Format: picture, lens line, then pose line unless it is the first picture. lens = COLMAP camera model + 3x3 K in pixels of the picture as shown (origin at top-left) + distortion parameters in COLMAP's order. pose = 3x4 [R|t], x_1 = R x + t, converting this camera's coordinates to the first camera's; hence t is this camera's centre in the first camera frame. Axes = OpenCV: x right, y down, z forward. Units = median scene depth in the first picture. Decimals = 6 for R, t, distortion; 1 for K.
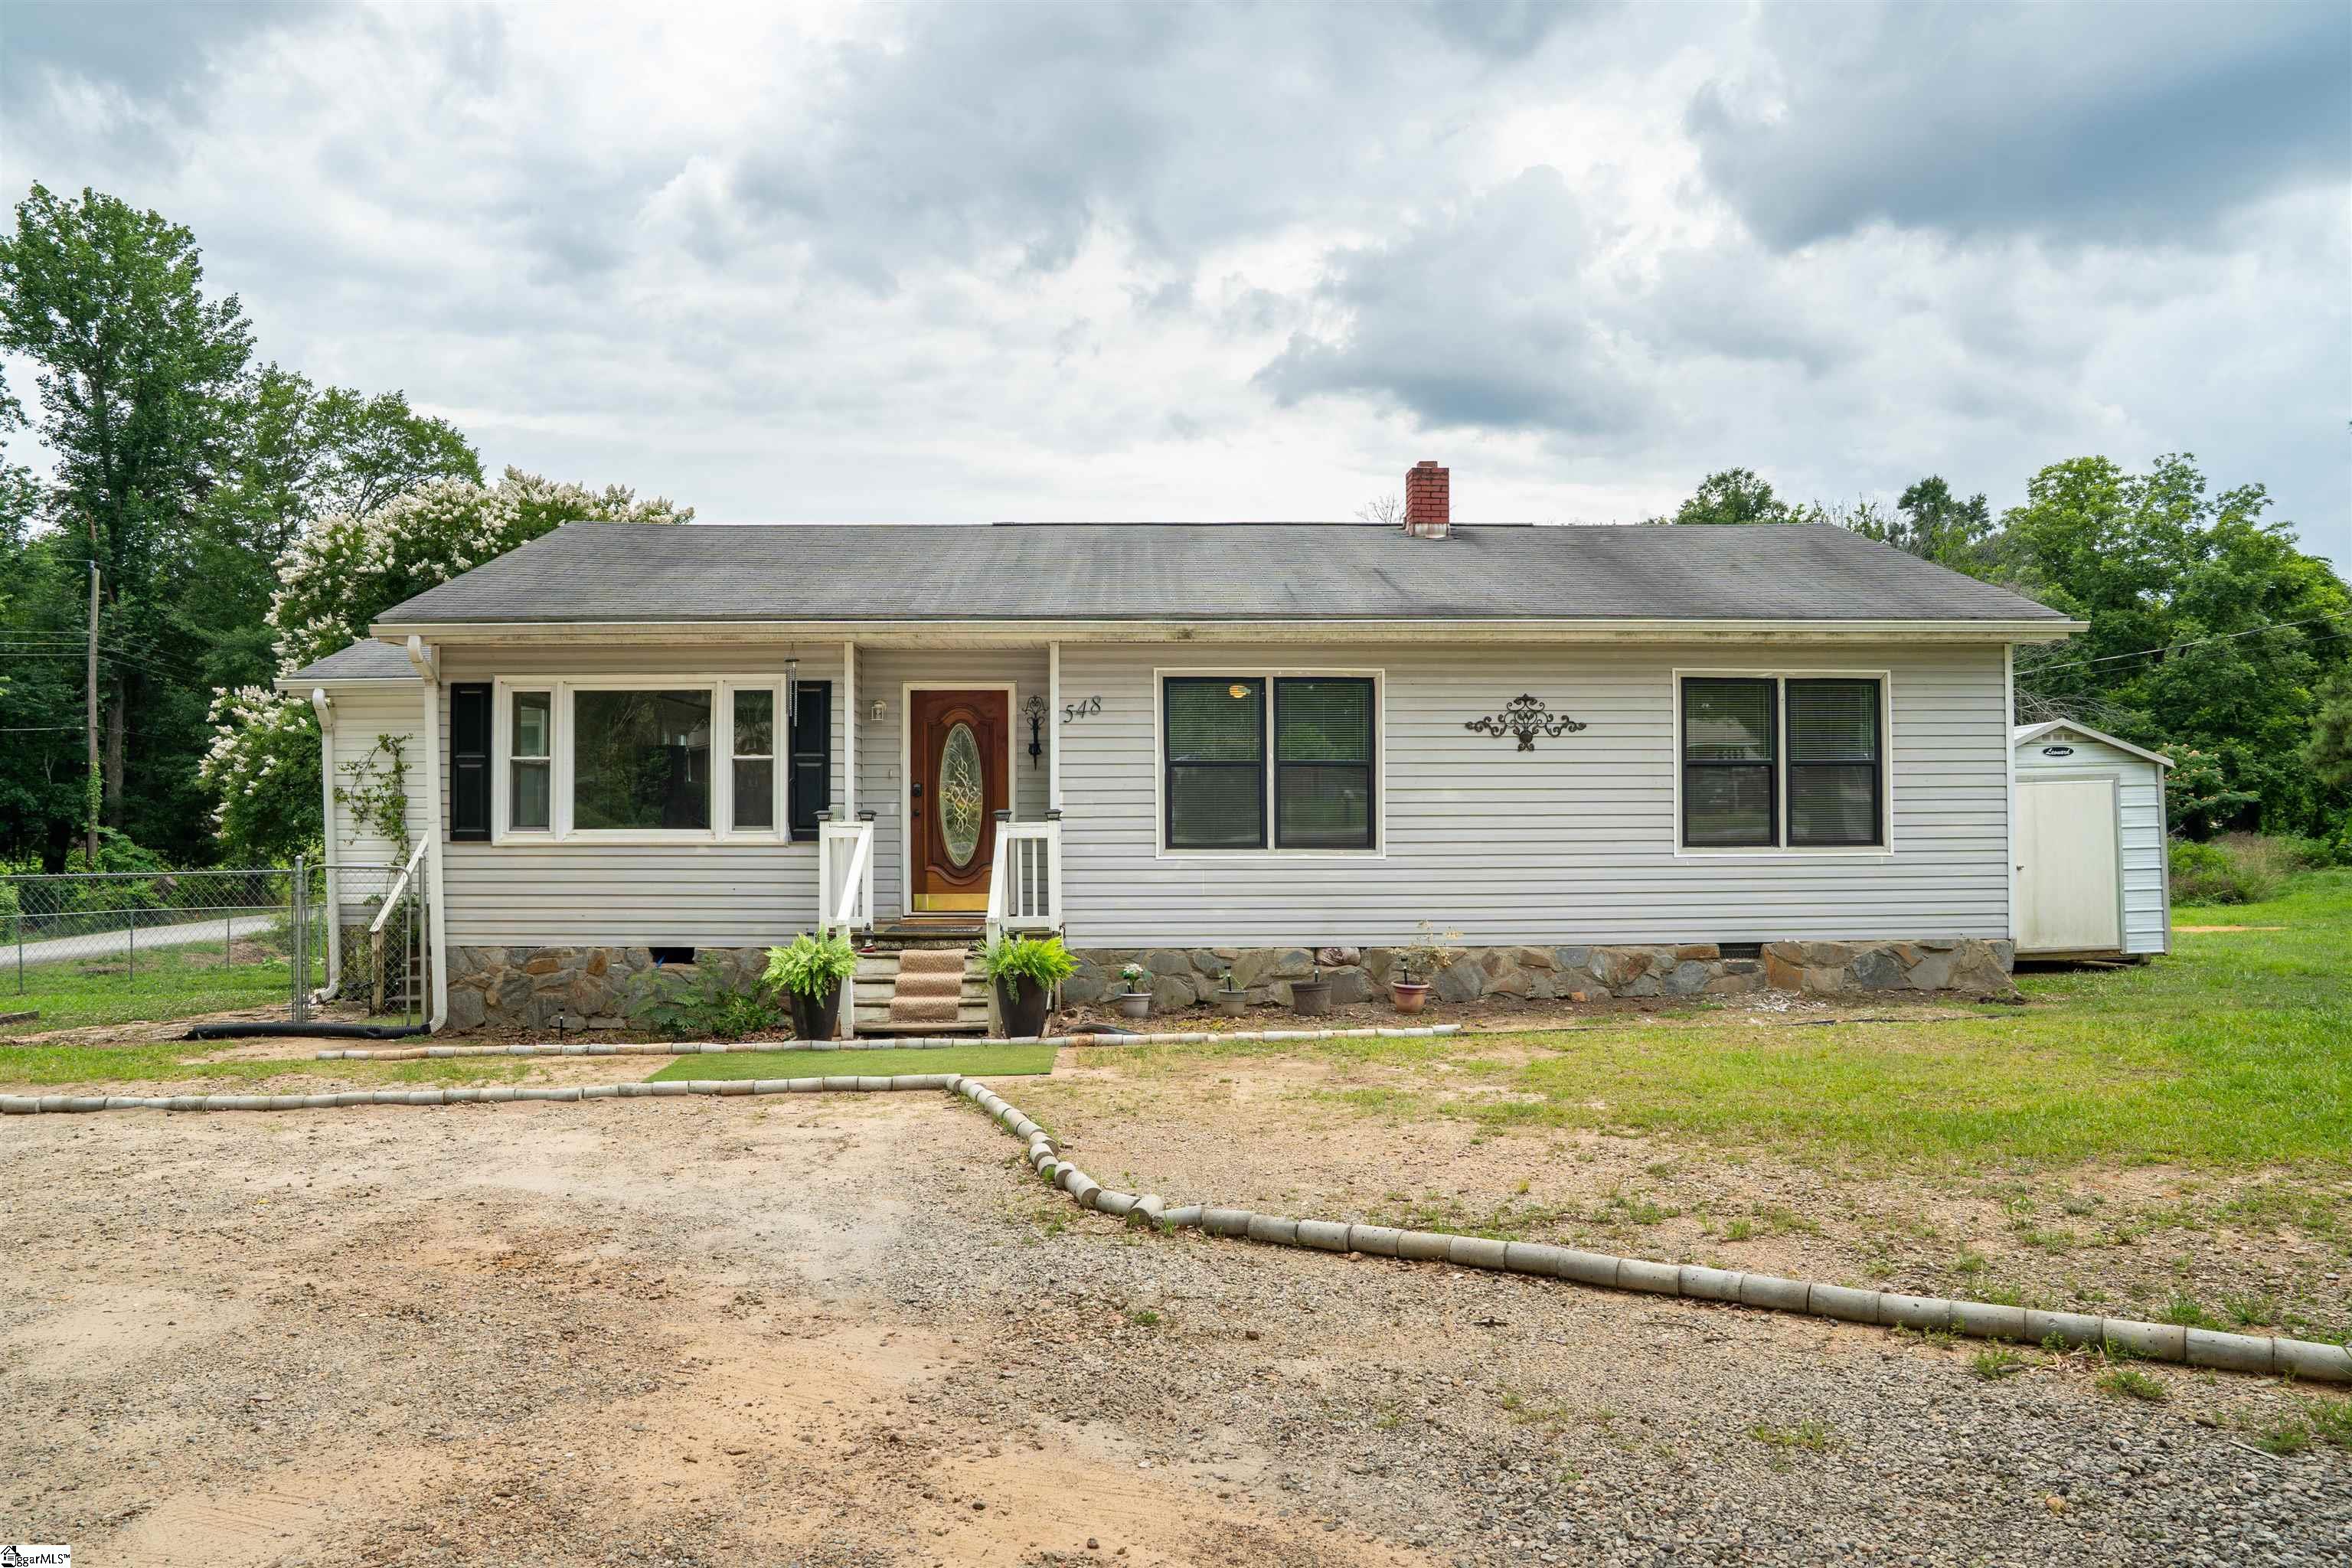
lens RADIAL K [[1634.1, 0, 1176.0], [0, 1634.1, 784.0], [0, 0, 1]] dist [-0.127443, 0.094301]
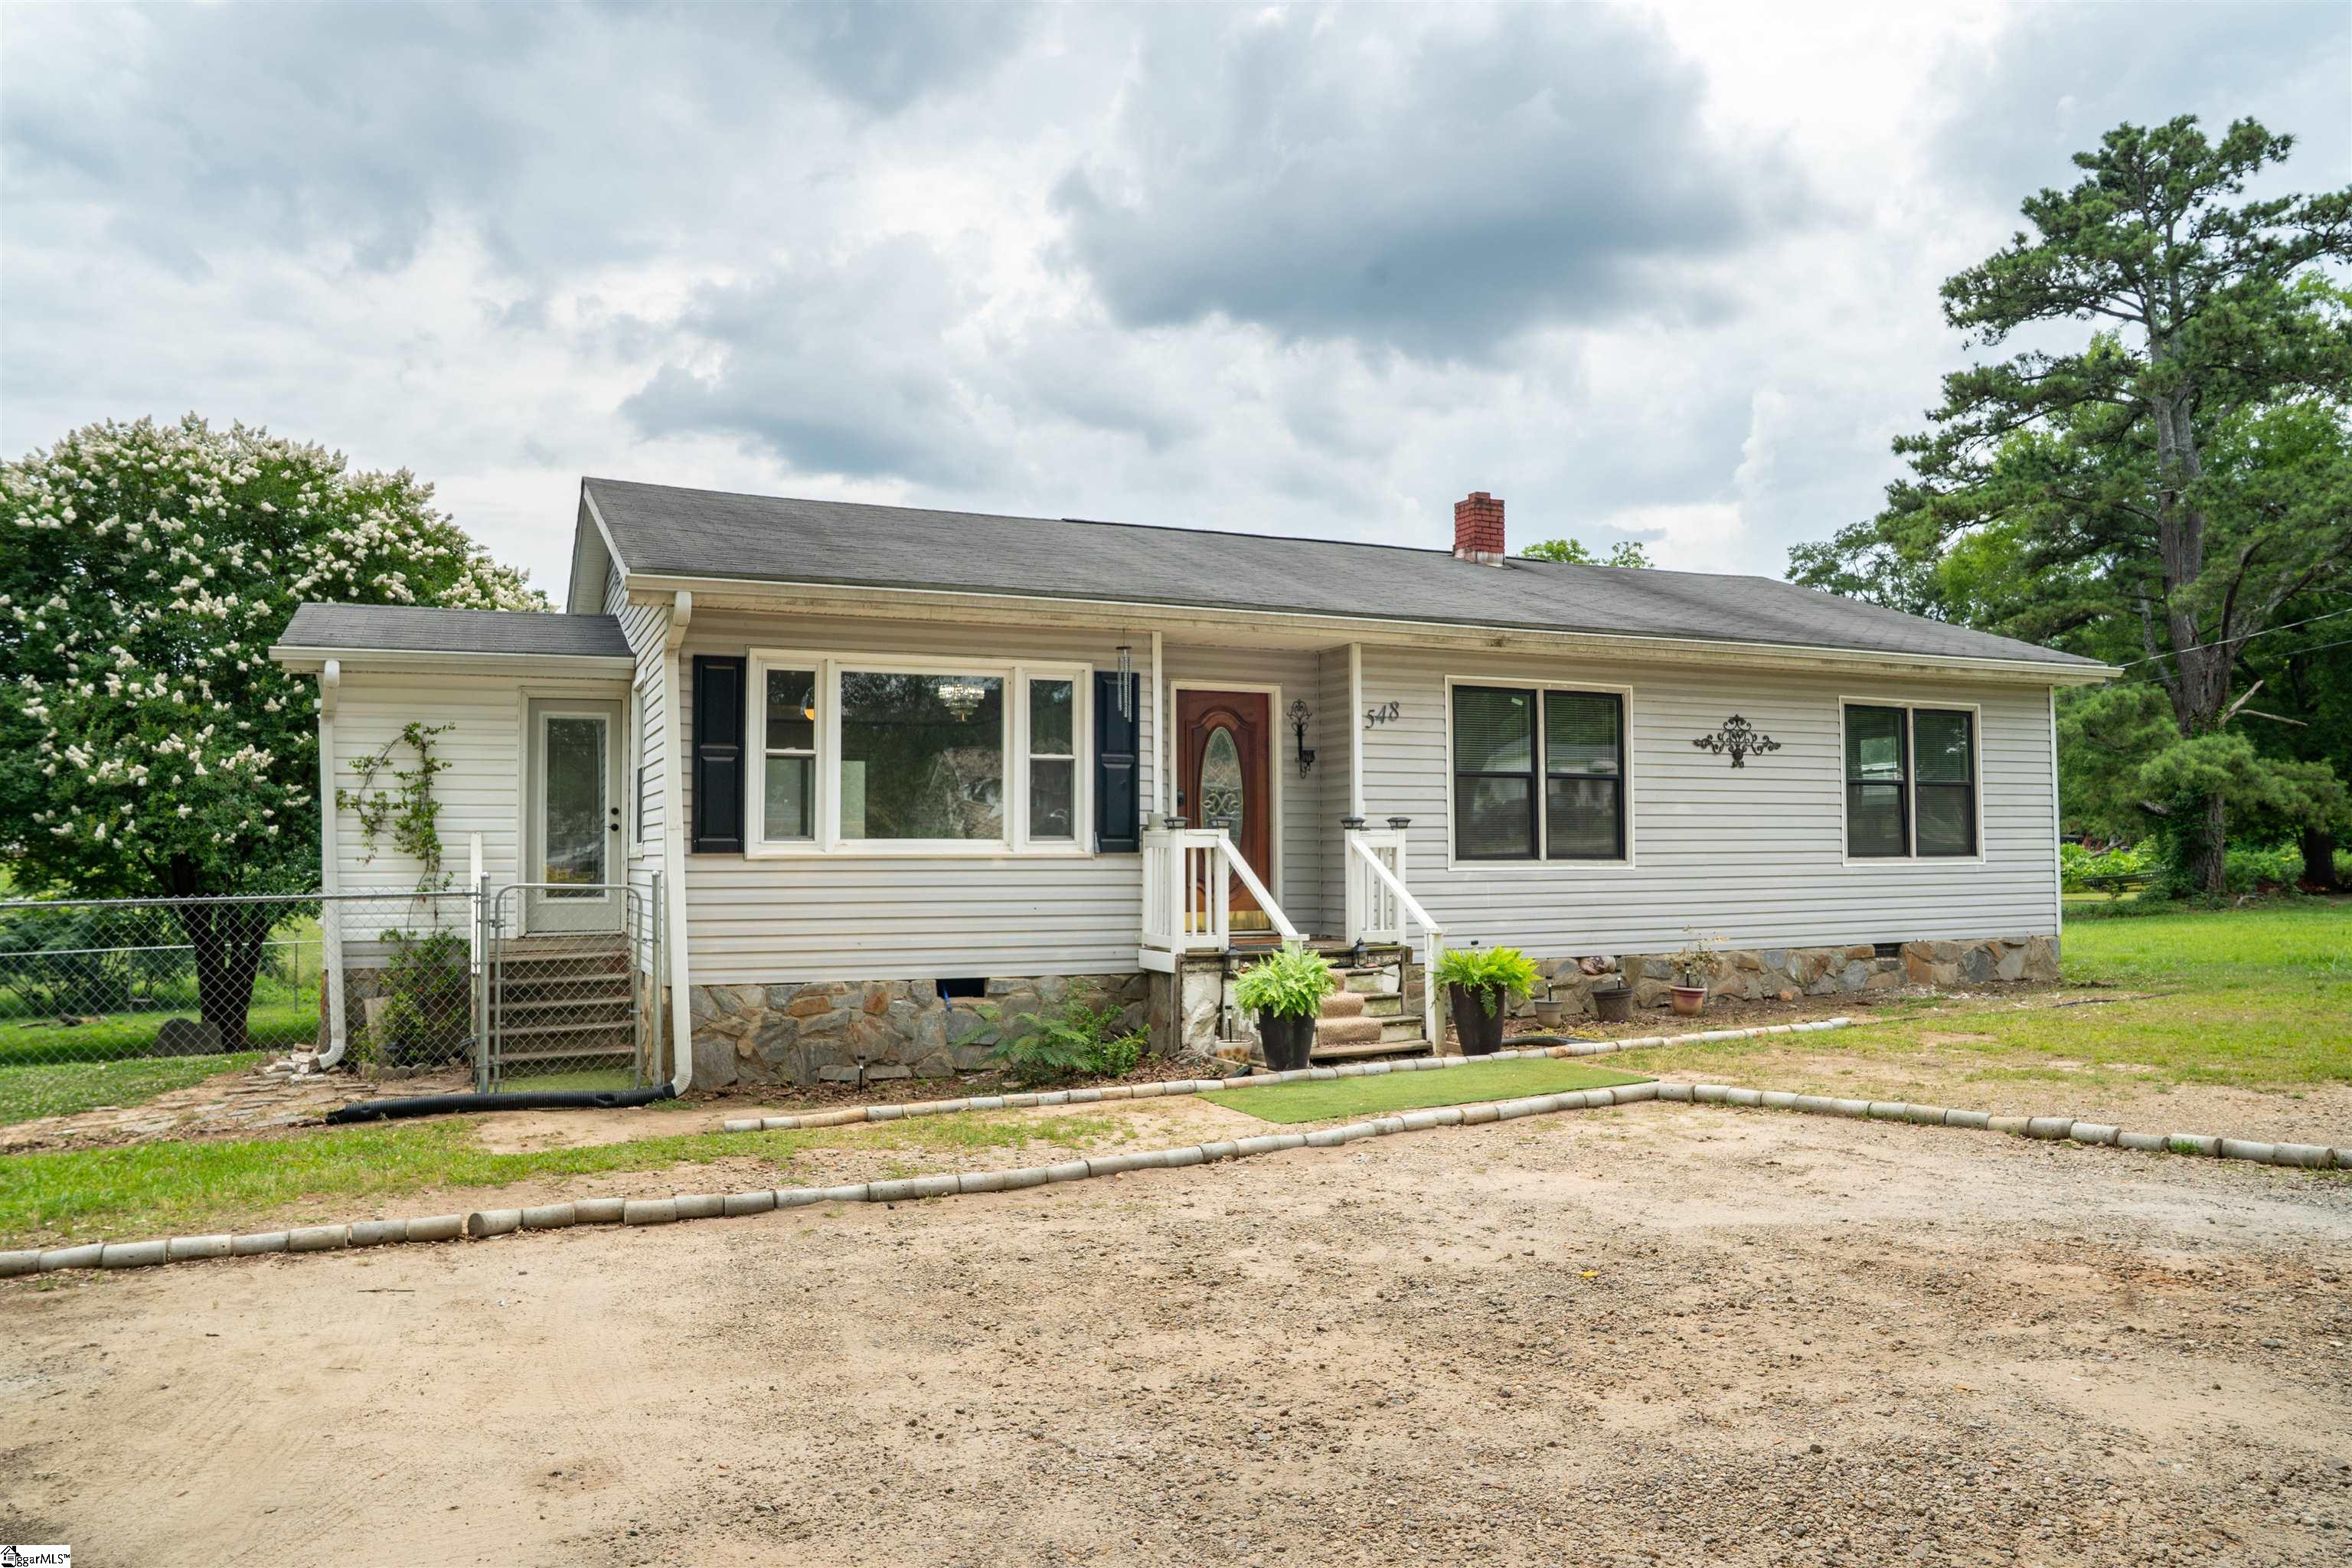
lens RADIAL K [[1623.0, 0, 1167.9], [0, 1623.0, 784.8], [0, 0, 1]] dist [-0.137384, 0.113863]
pose [[0.926278, 0.015564, 0.376519, -0.528769], [-0.005316, 0.999587, -0.028241, 0.022593], [-0.376803, 0.024157, 0.925978, 0.167972]]
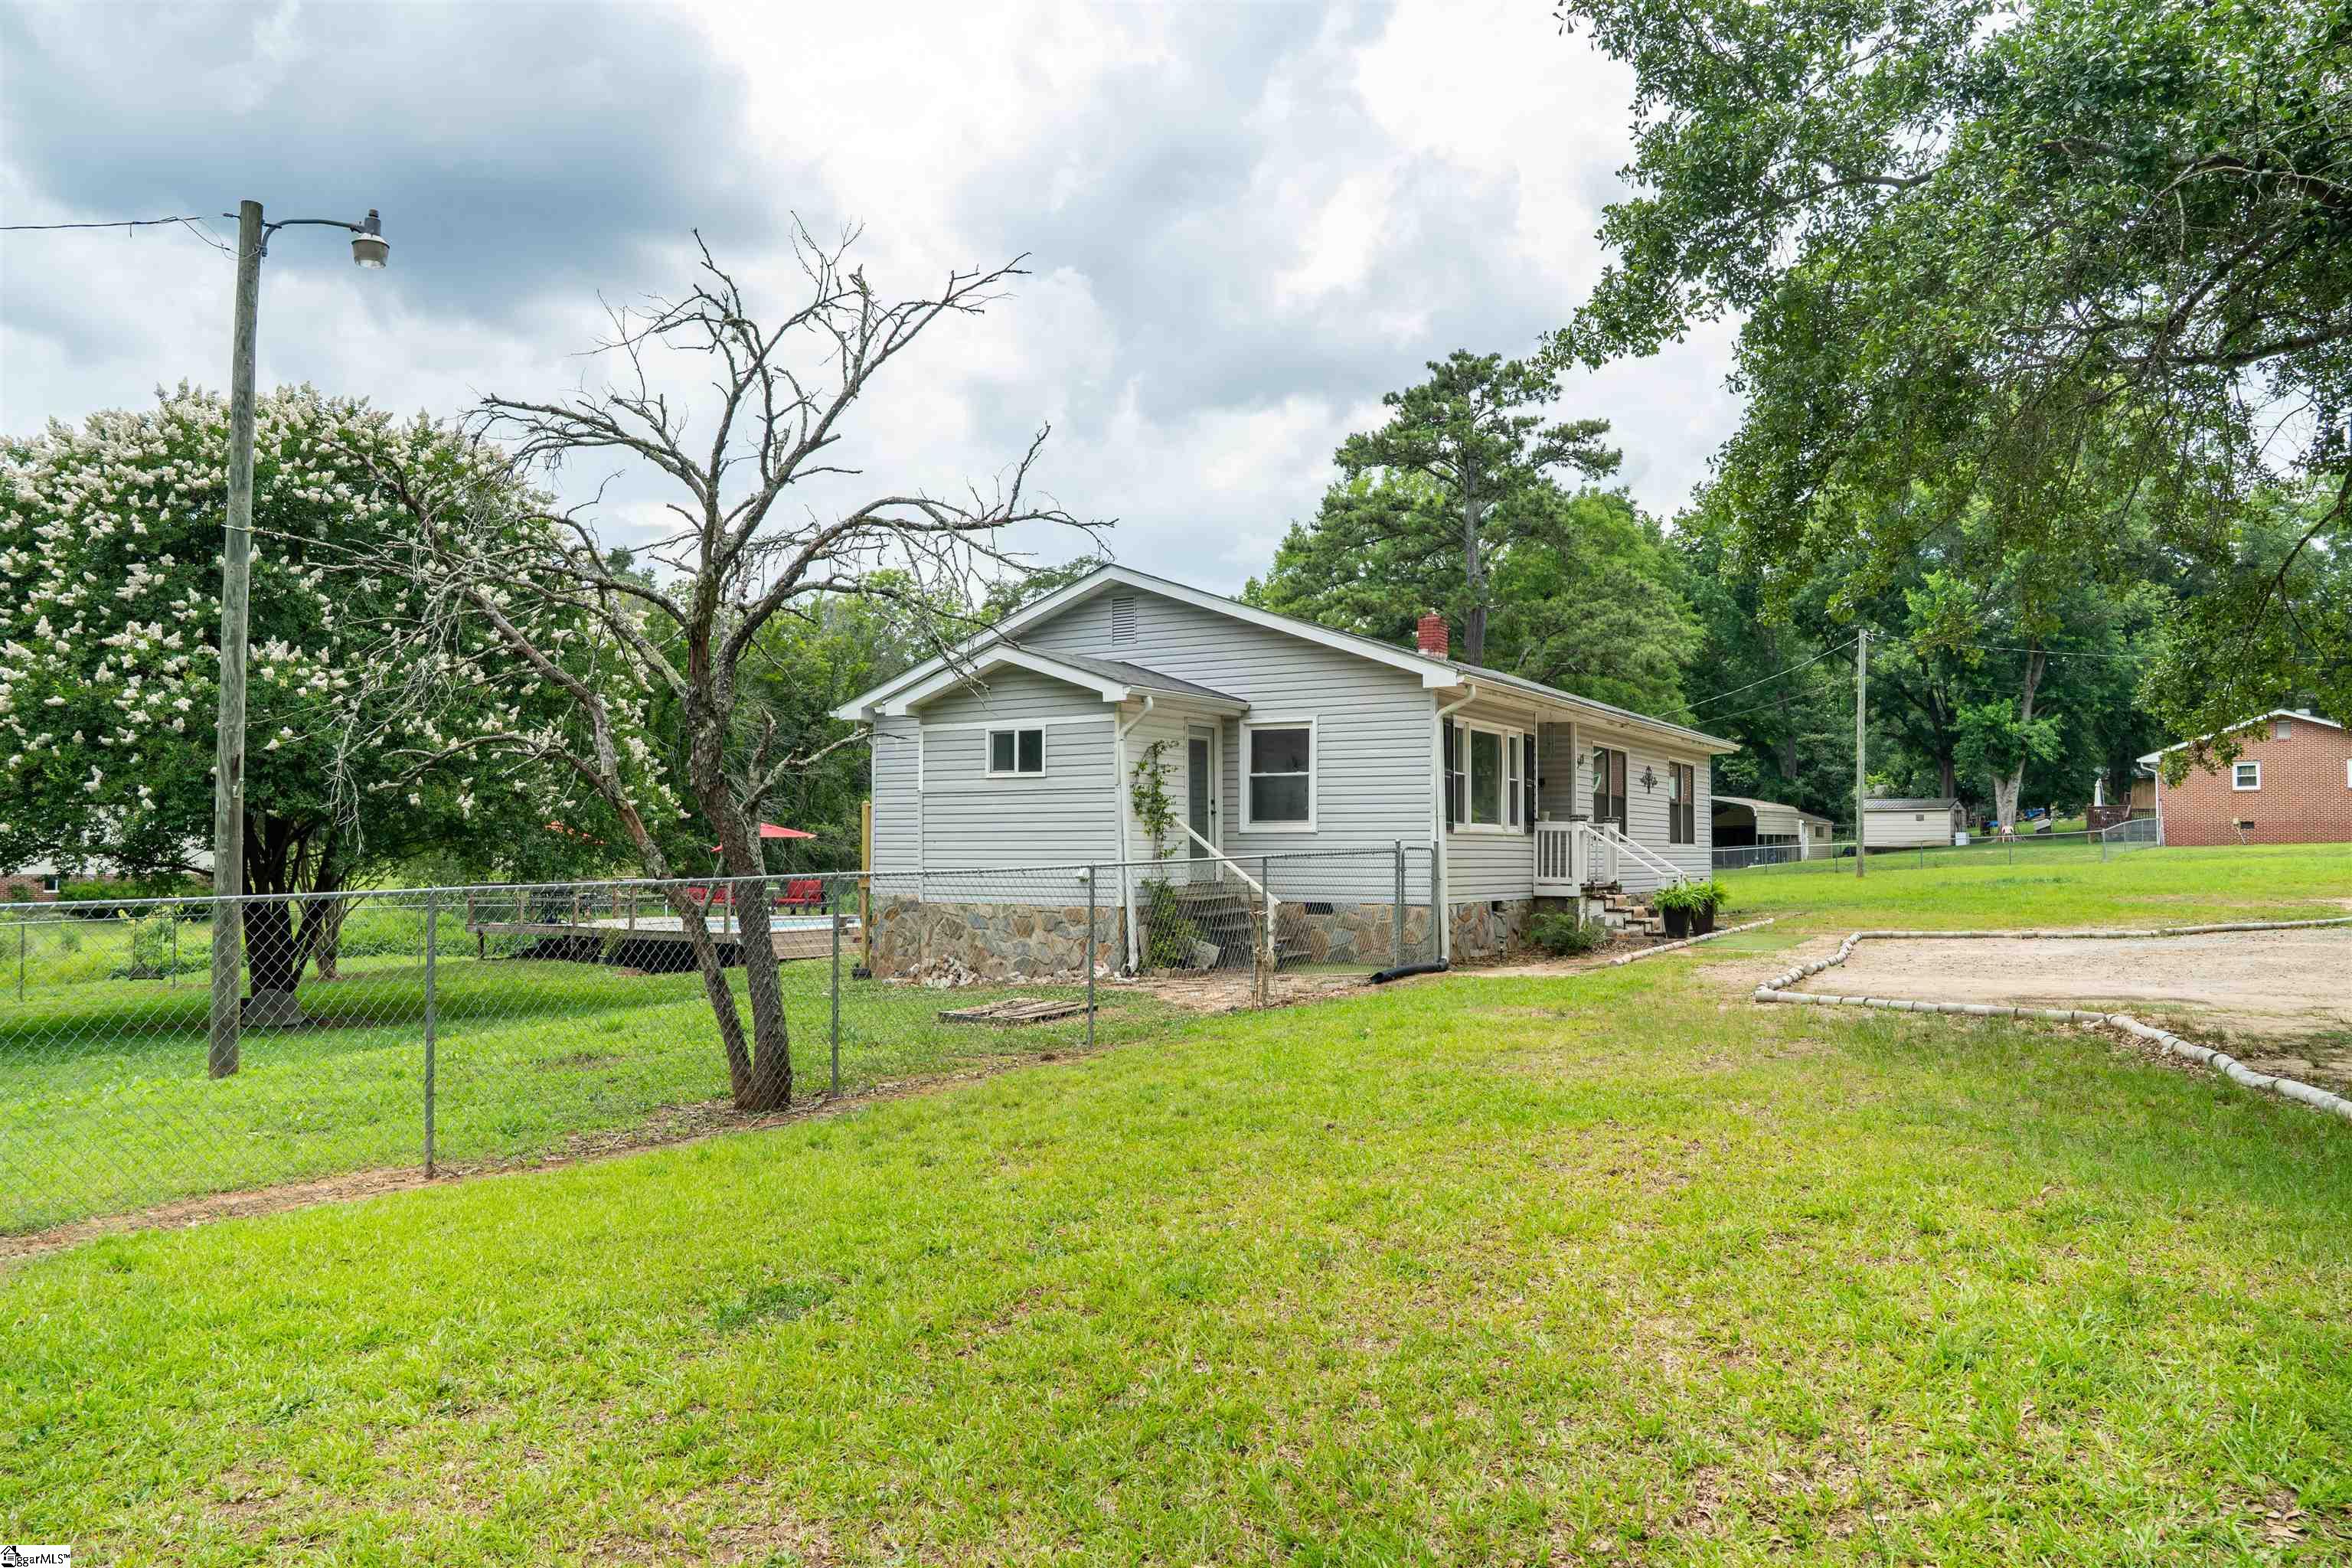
lens RADIAL K [[1634.1, 0, 1176.0], [0, 1634.1, 784.0], [0, 0, 1]] dist [-0.127443, 0.094301]
pose [[0.543066, 0.042520, 0.838613, -1.761797], [-0.022669, 0.999095, -0.035977, 0.051506], [-0.839384, 0.000527, 0.543539, 0.410312]]
